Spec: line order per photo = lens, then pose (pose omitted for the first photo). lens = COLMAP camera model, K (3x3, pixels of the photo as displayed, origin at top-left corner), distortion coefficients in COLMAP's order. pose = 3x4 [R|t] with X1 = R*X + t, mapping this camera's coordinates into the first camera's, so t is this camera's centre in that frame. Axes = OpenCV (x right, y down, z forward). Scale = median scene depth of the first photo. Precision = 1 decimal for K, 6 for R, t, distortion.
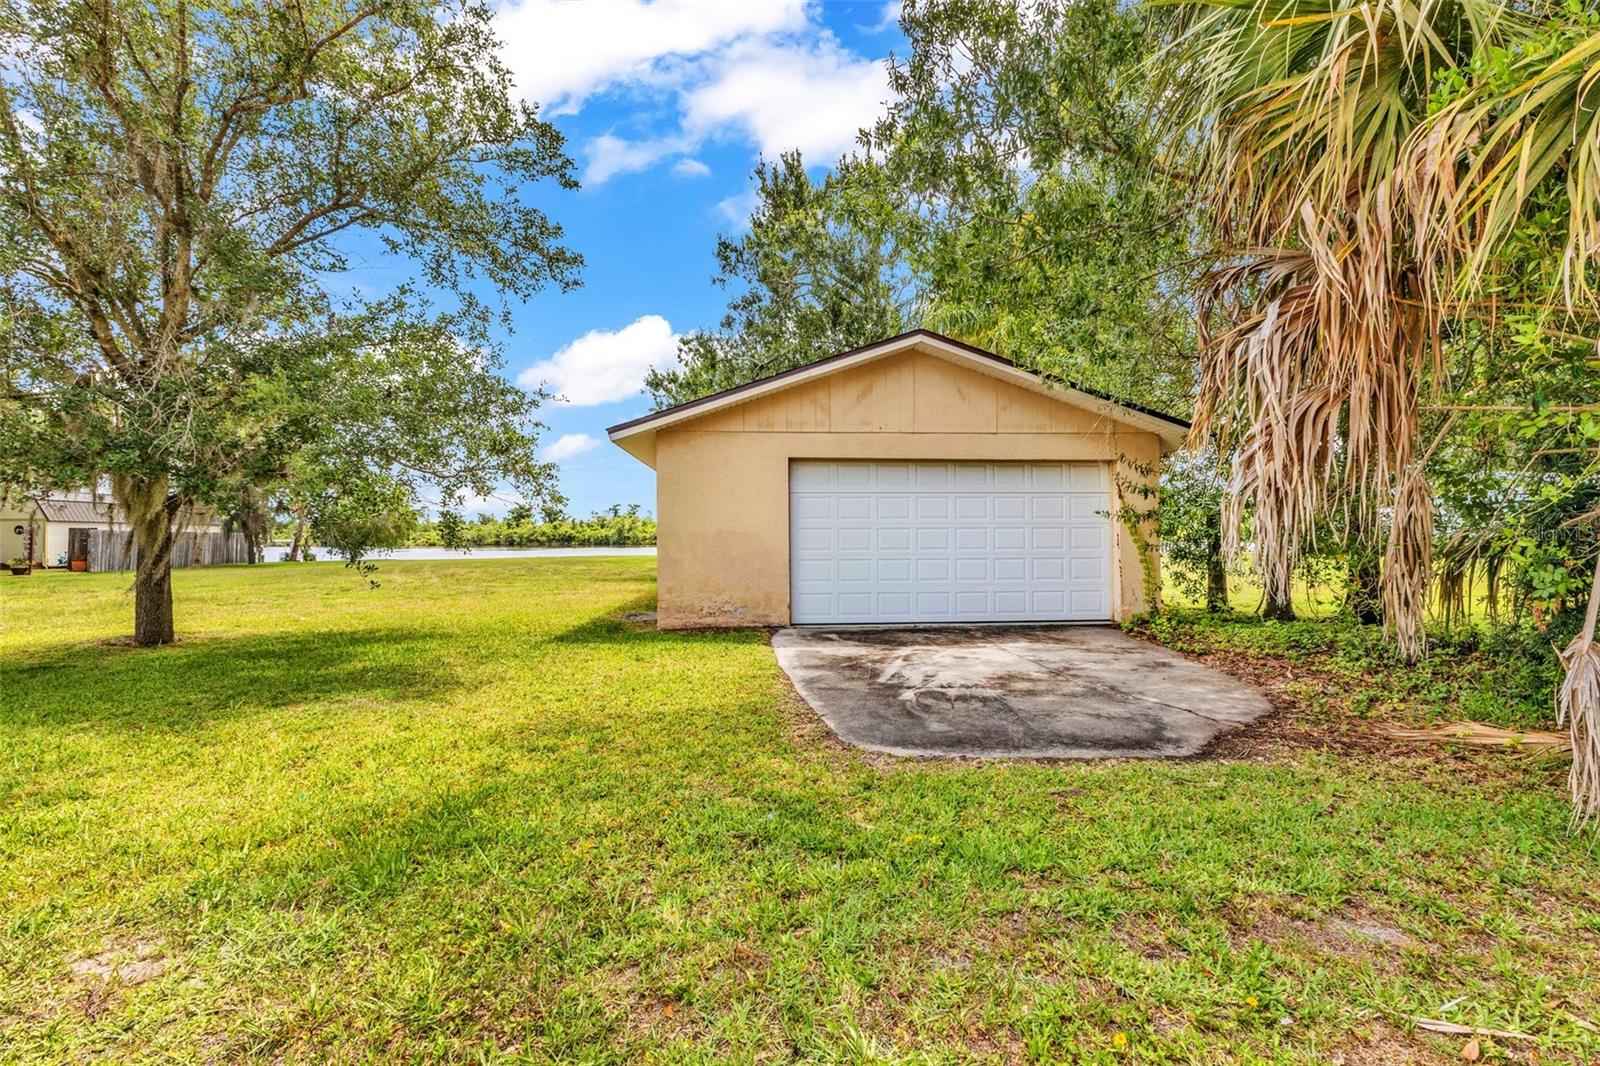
lens RADIAL K [[701.3, 0, 801.4], [0, 701.3, 542.8], [0, 0, 1]] dist [0.009990, -0.000278]
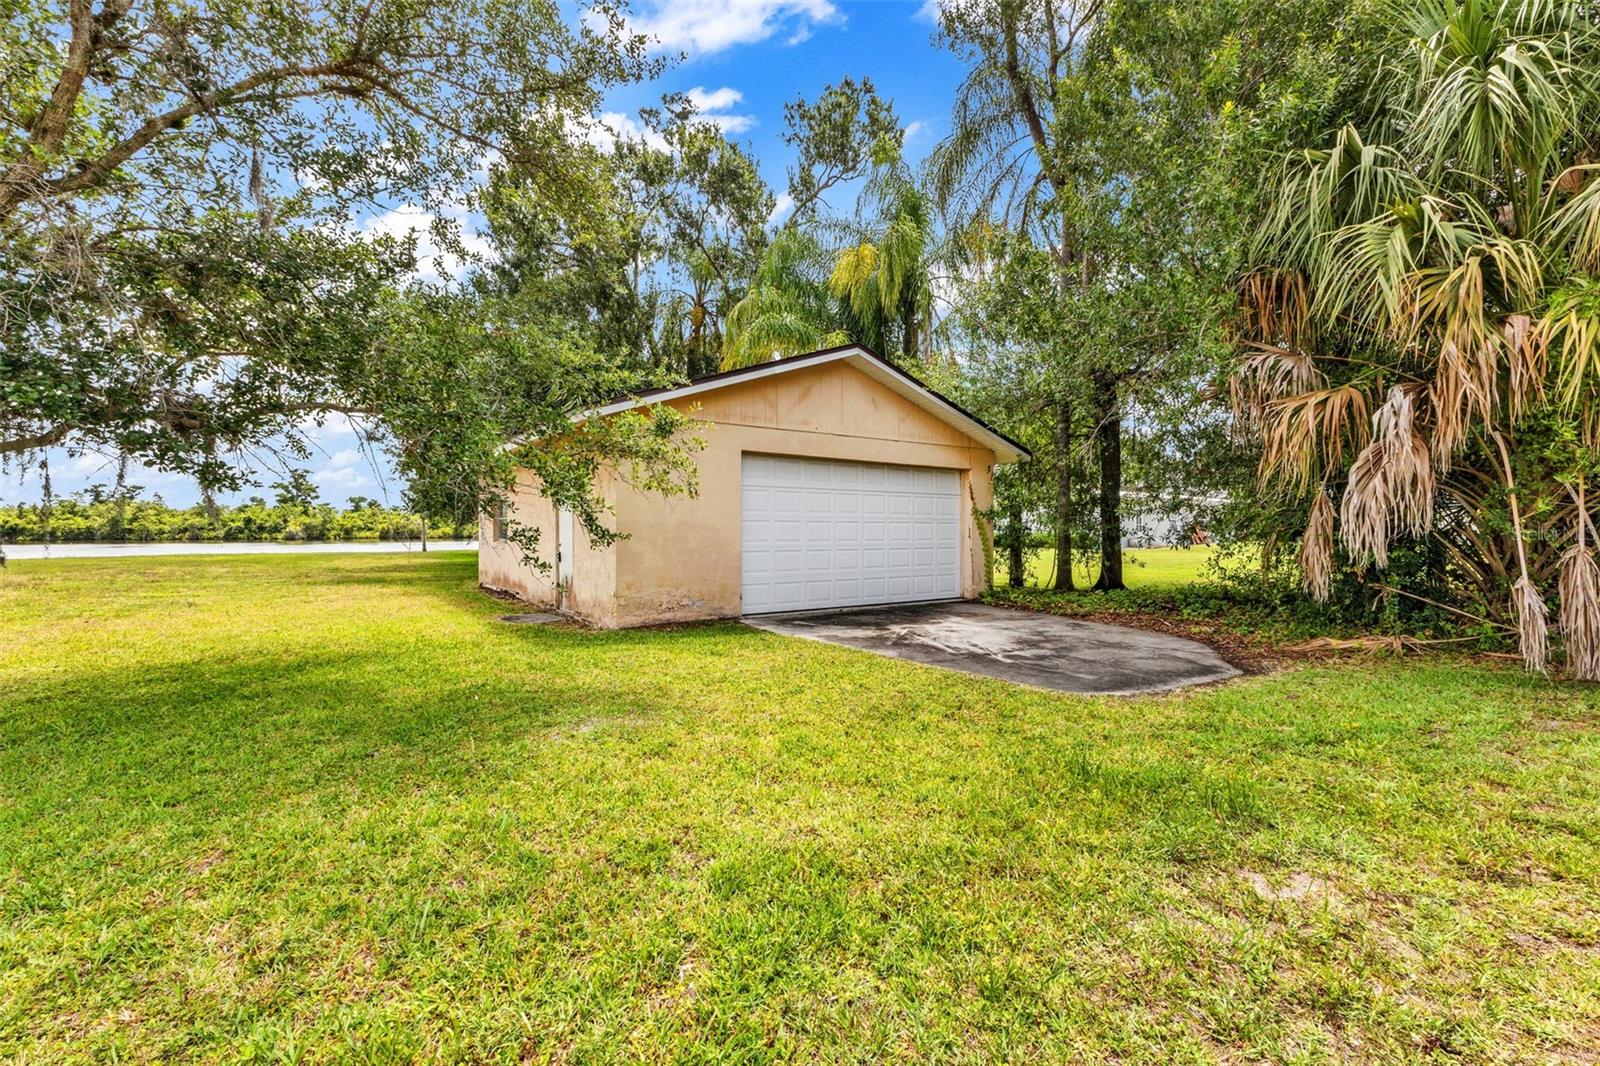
lens RADIAL K [[689.2, 0, 800.0], [0, 689.2, 533.0], [0, 0, 1]] dist [0.018075, 0.000055]
pose [[0.857795, 0.003678, 0.513979, -0.449010], [-0.000234, 0.999977, -0.006764, 0.004514], [-0.513992, 0.005682, 0.857776, 0.102172]]
